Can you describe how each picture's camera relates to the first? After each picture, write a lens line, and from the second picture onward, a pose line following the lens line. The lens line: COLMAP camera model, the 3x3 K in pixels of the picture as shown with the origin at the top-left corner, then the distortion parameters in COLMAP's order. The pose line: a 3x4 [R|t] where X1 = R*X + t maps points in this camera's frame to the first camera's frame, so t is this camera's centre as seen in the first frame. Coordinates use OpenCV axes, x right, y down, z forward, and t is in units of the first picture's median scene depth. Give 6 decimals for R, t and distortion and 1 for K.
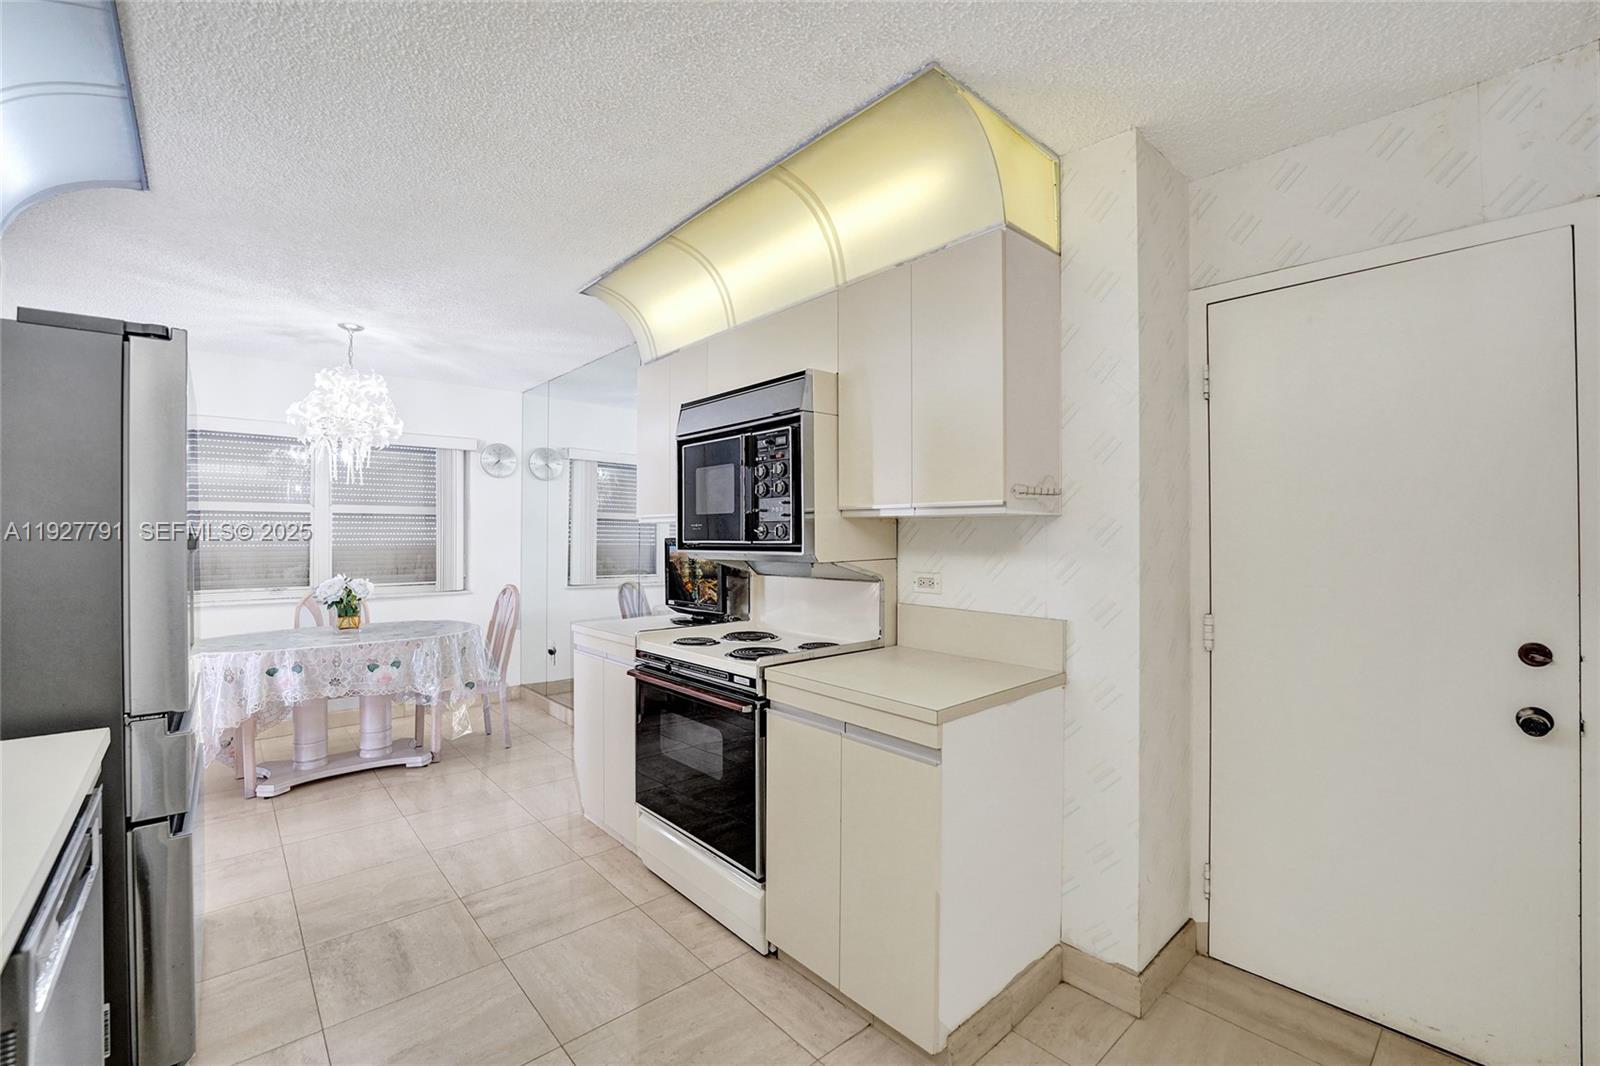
lens RADIAL K [[656.3, 0, 782.3], [0, 656.3, 526.5], [0, 0, 1]] dist [-0.025550, 0.002500]
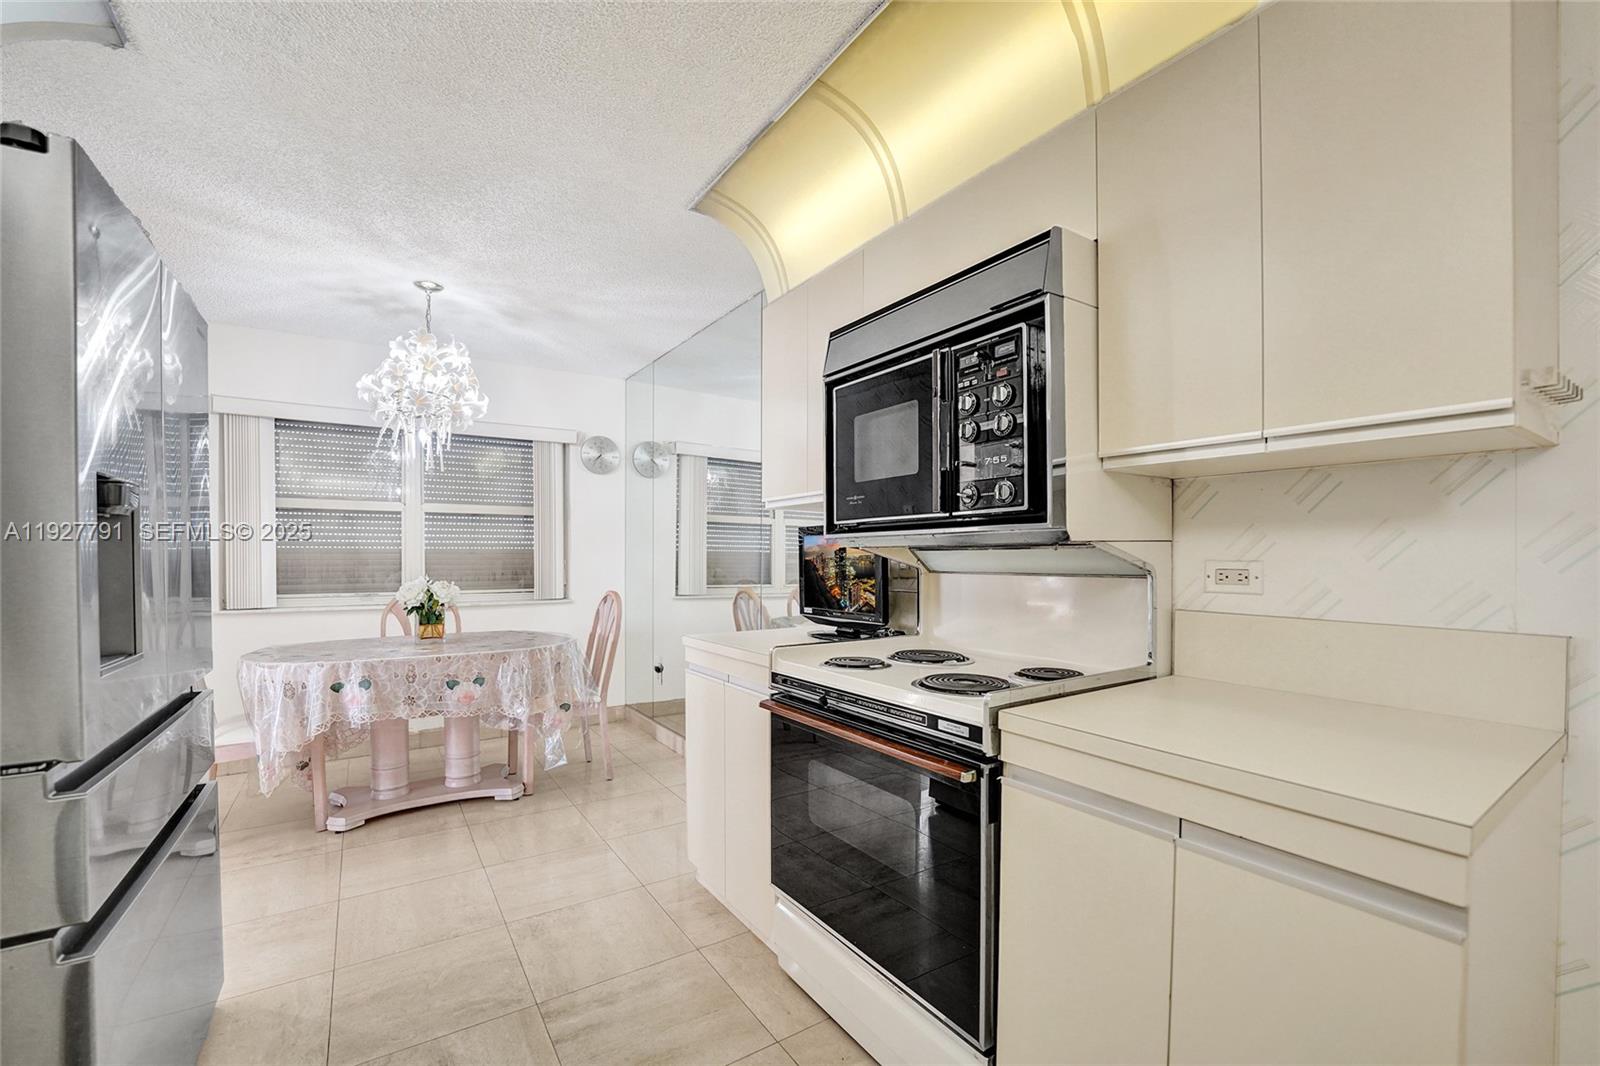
lens RADIAL K [[656.3, 0, 791.3], [0, 656.3, 560.8], [0, 0, 1]] dist [-0.025550, 0.002500]
pose [[0.990353, 0.001413, -0.138560, -0.079063], [0.001602, 0.999764, 0.021642, 0.039323], [0.138558, -0.021655, 0.990118, 0.228696]]
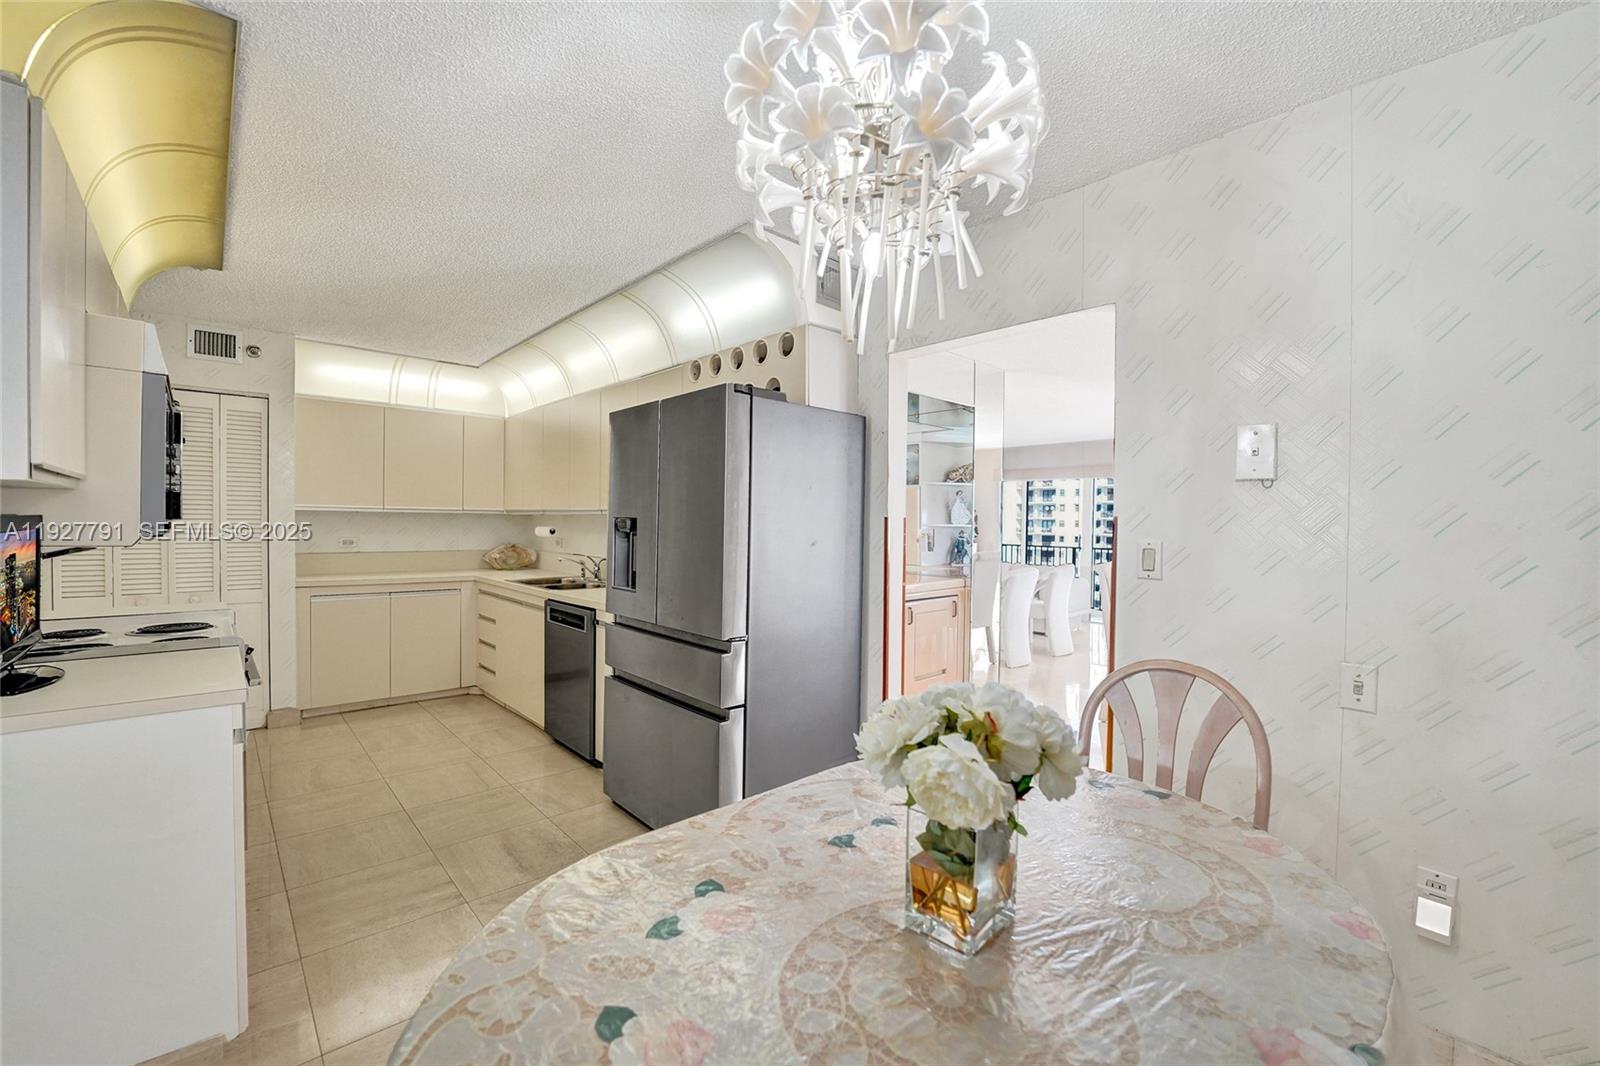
lens RADIAL K [[656.3, 0, 808.5], [0, 656.3, 528.6], [0, 0, 1]] dist [-0.025550, 0.002500]
pose [[-0.999110, -0.011866, -0.040488, -0.663486], [-0.011485, 0.999888, -0.009622, 0.021131], [0.040597, -0.009148, -0.999134, 1.366941]]
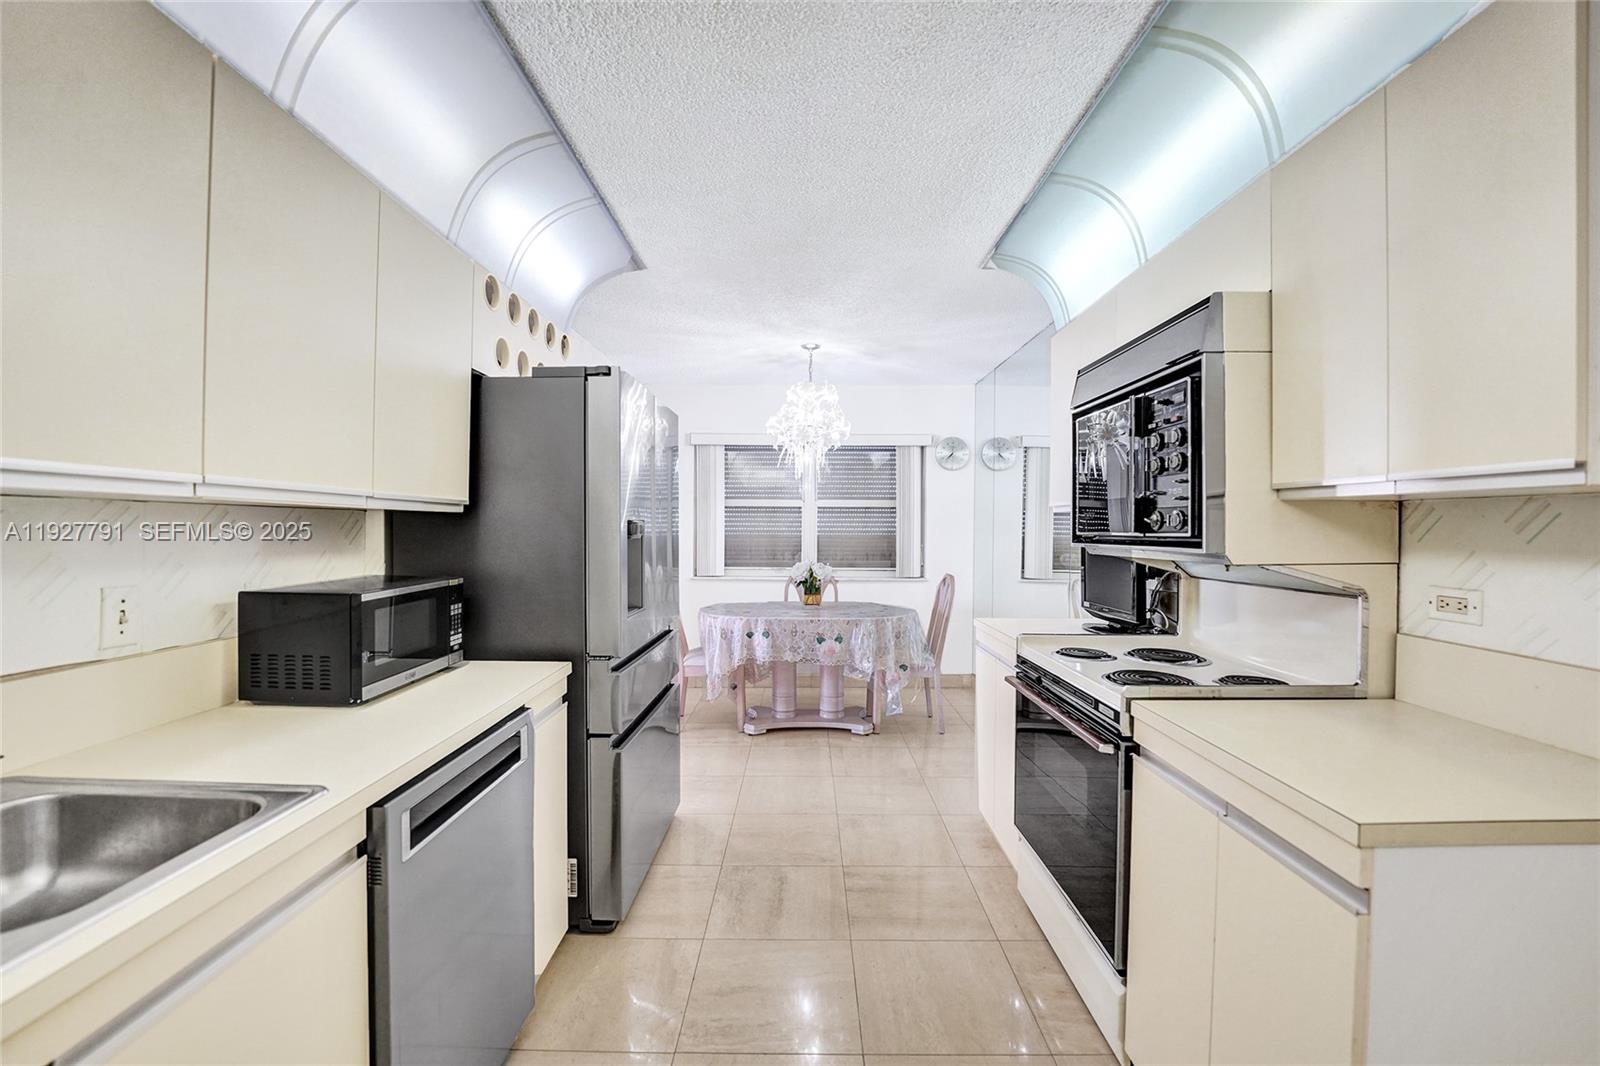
lens RADIAL K [[656.3, 0, 807.5], [0, 656.3, 527.9], [0, 0, 1]] dist [-0.025550, 0.002500]
pose [[0.756093, 0.005948, -0.654438, 0.109264], [0.003274, 0.999912, 0.012870, 0.003357], [0.654456, -0.011874, 0.756006, 0.111509]]
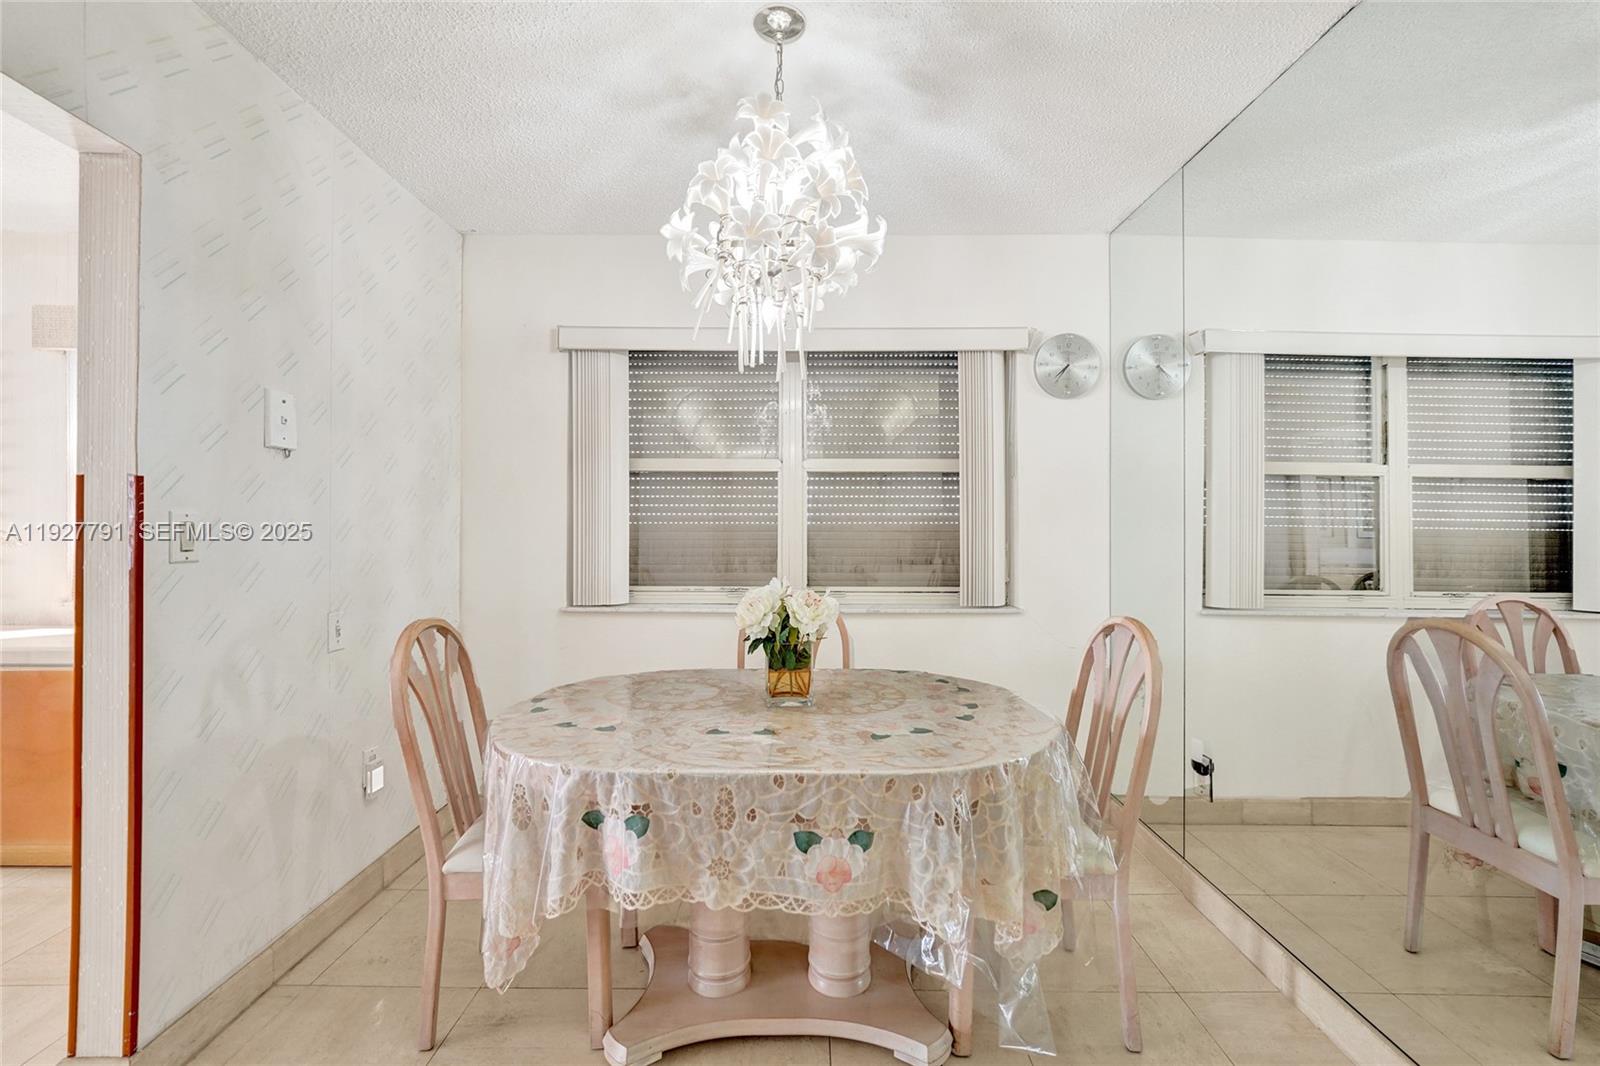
lens RADIAL K [[656.3, 0, 798.5], [0, 656.3, 528.8], [0, 0, 1]] dist [-0.025550, 0.002500]
pose [[0.748110, 0.005625, -0.663551, -0.387103], [0.008591, 0.999798, 0.018161, 0.031312], [0.663519, -0.019287, 0.747911, 0.721797]]
